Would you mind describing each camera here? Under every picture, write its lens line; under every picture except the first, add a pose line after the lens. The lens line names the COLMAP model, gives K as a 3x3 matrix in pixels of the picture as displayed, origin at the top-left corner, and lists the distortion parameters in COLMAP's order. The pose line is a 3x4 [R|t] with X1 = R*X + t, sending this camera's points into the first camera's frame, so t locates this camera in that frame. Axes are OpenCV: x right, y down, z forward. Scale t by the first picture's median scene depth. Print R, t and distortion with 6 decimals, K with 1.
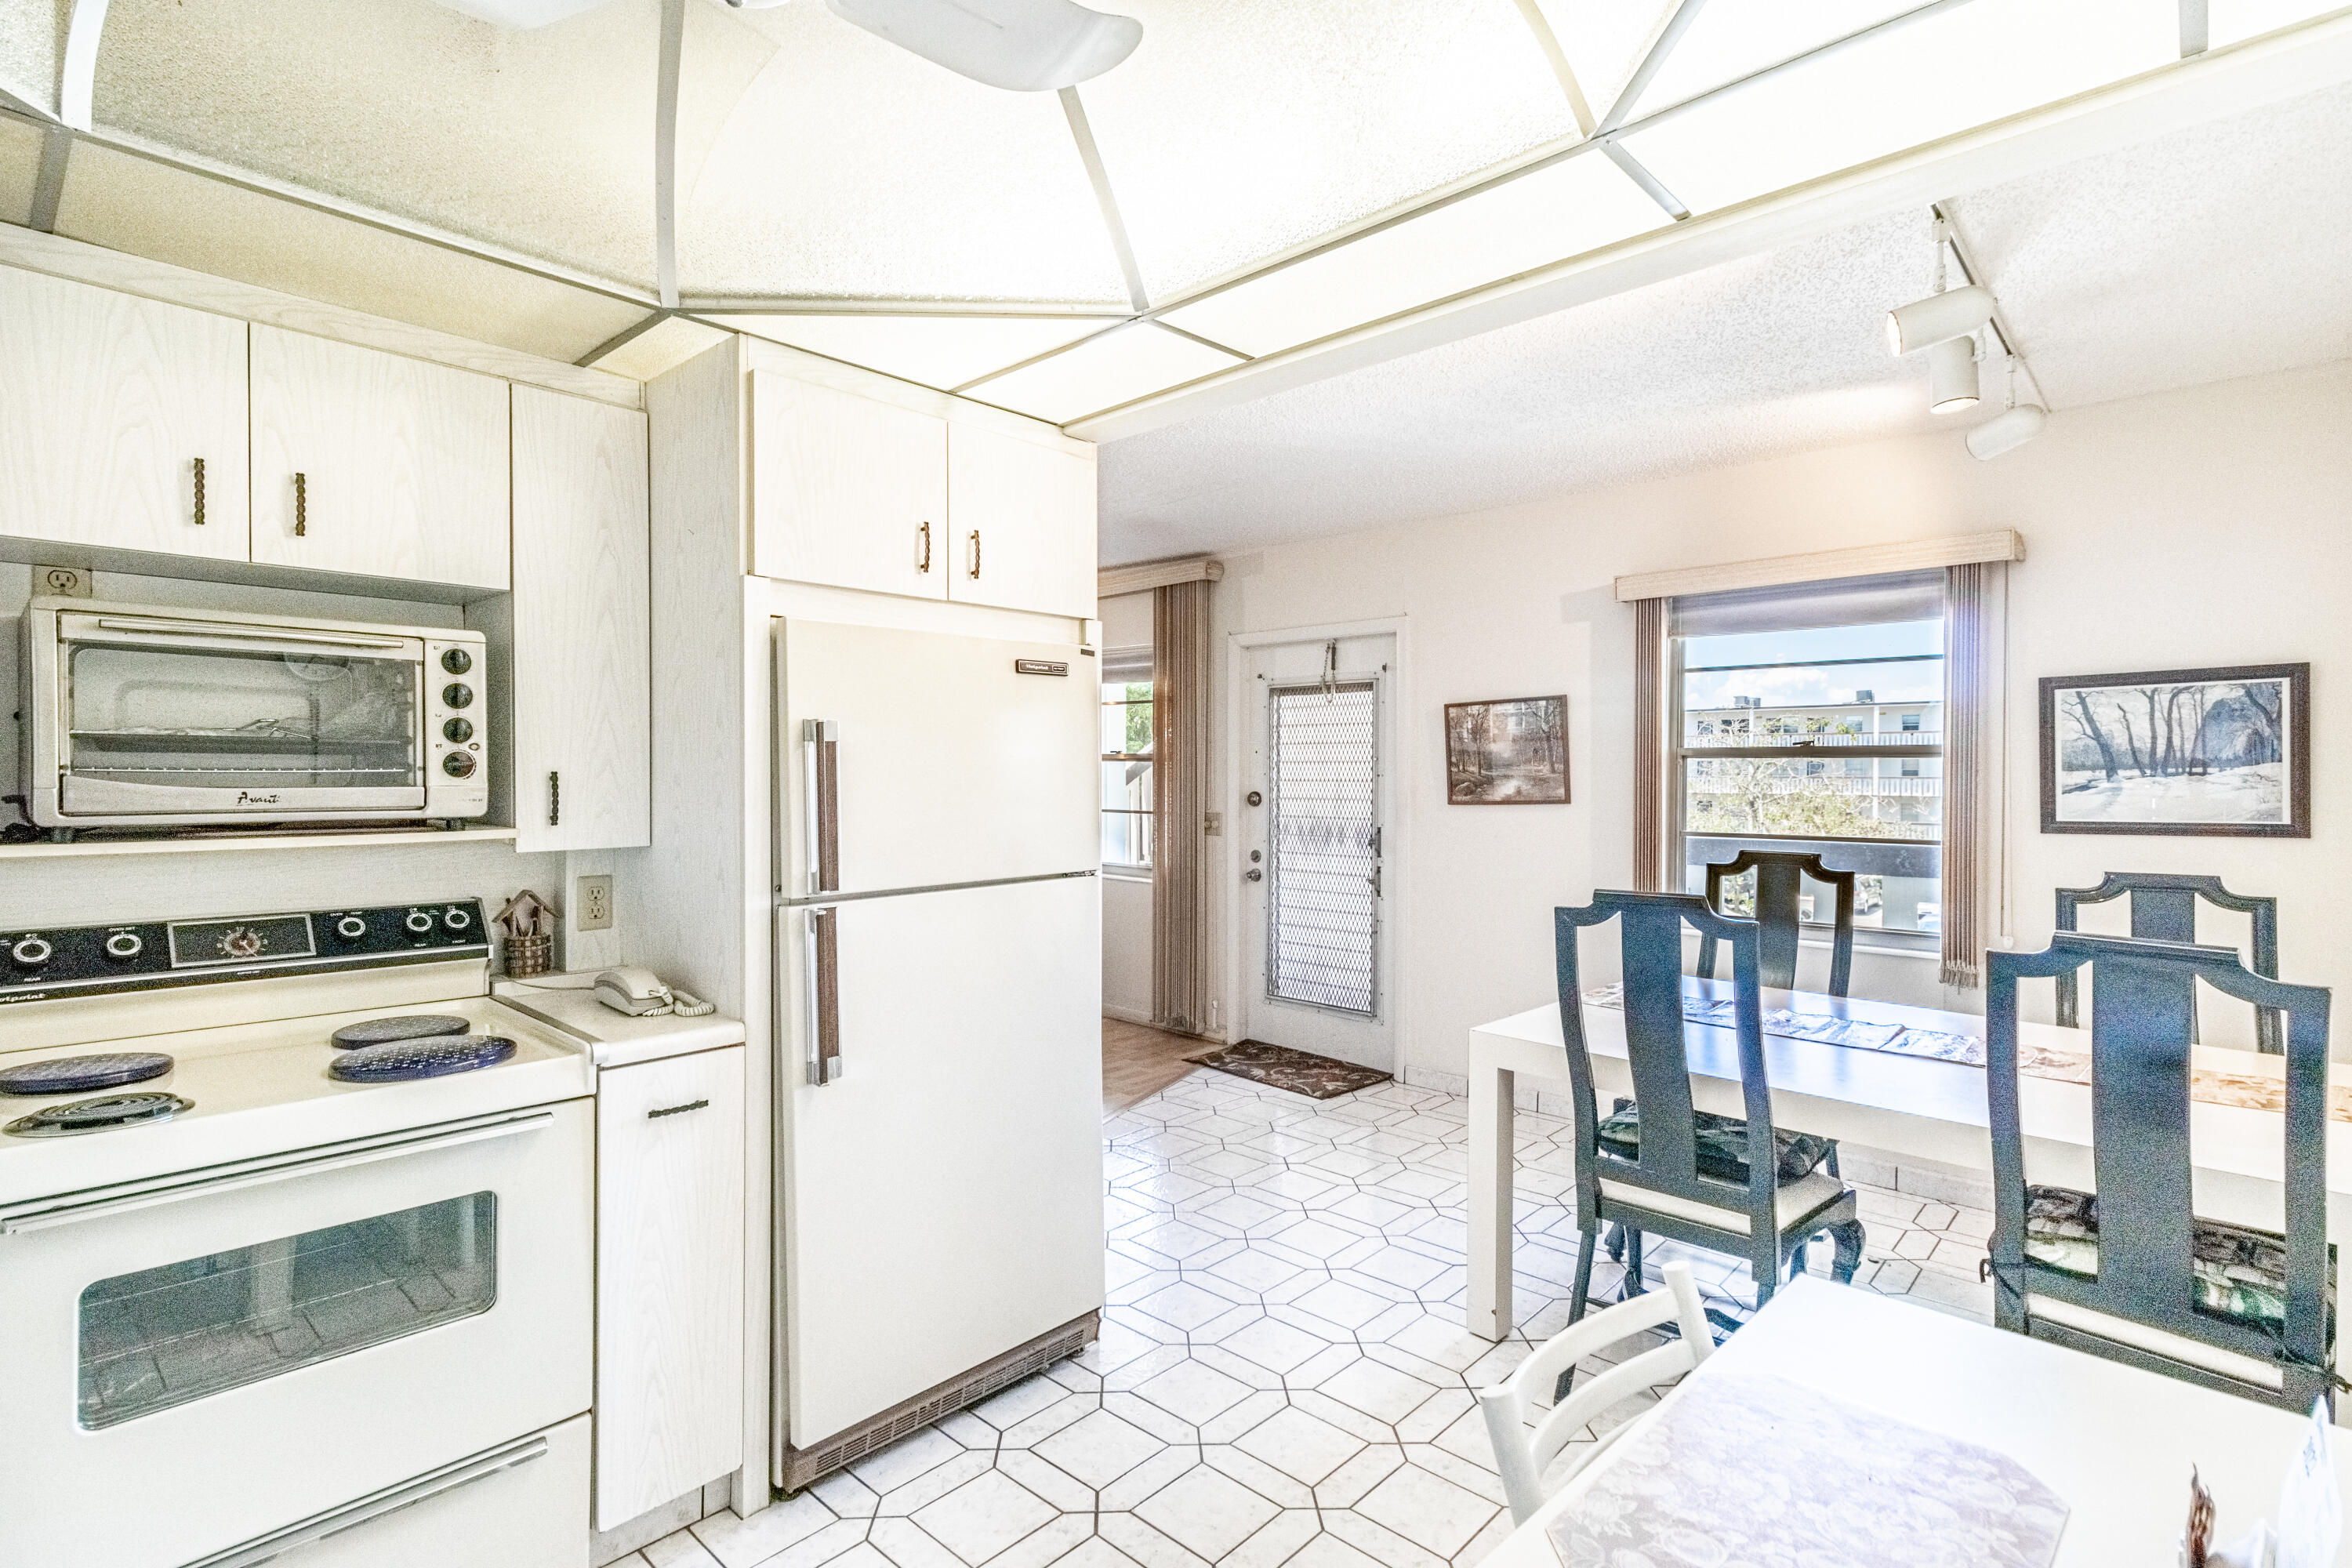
lens RADIAL K [[1113.7, 0, 1164.1], [0, 1113.7, 778.8], [0, 0, 1]] dist [-0.002171, 0.000164]
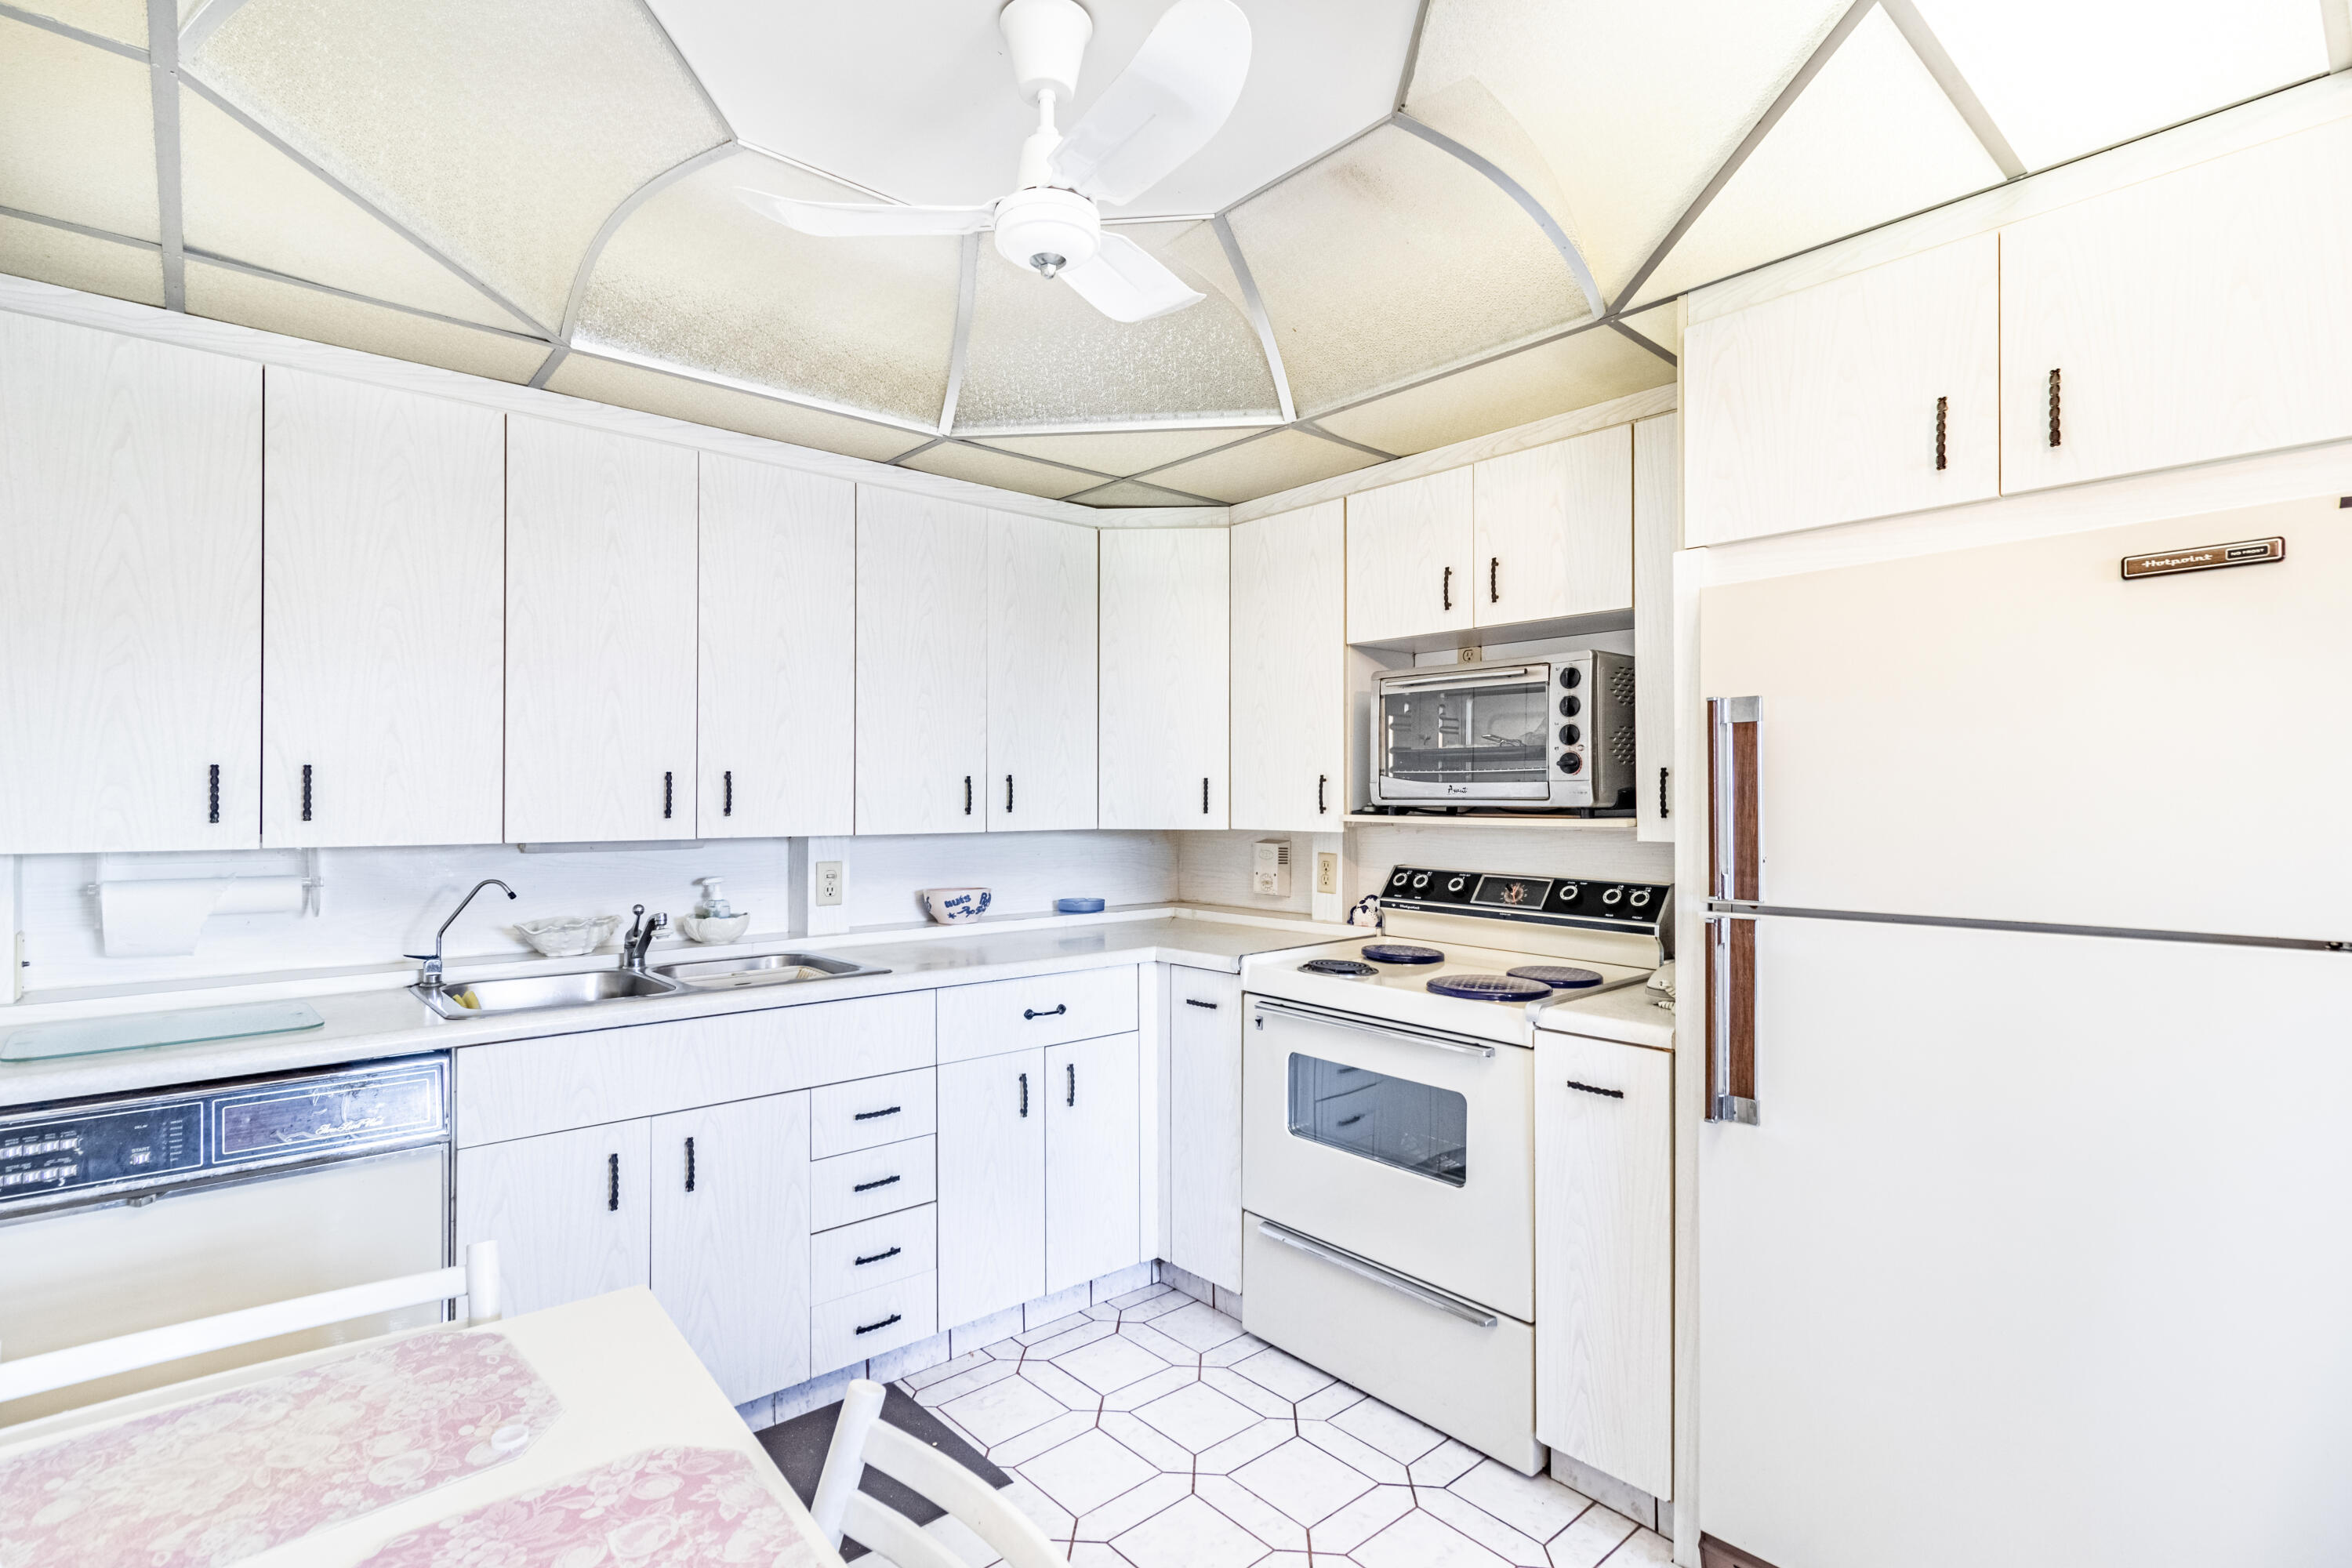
lens RADIAL K [[1113.7, 0, 1166.4], [0, 1113.7, 786.9], [0, 0, 1]] dist [-0.002171, 0.000164]
pose [[-0.091059, -0.011444, -0.995780, 0.610251], [-0.006839, 0.999918, -0.010866, 0.029312], [0.995822, 0.005820, -0.091130, 0.673748]]
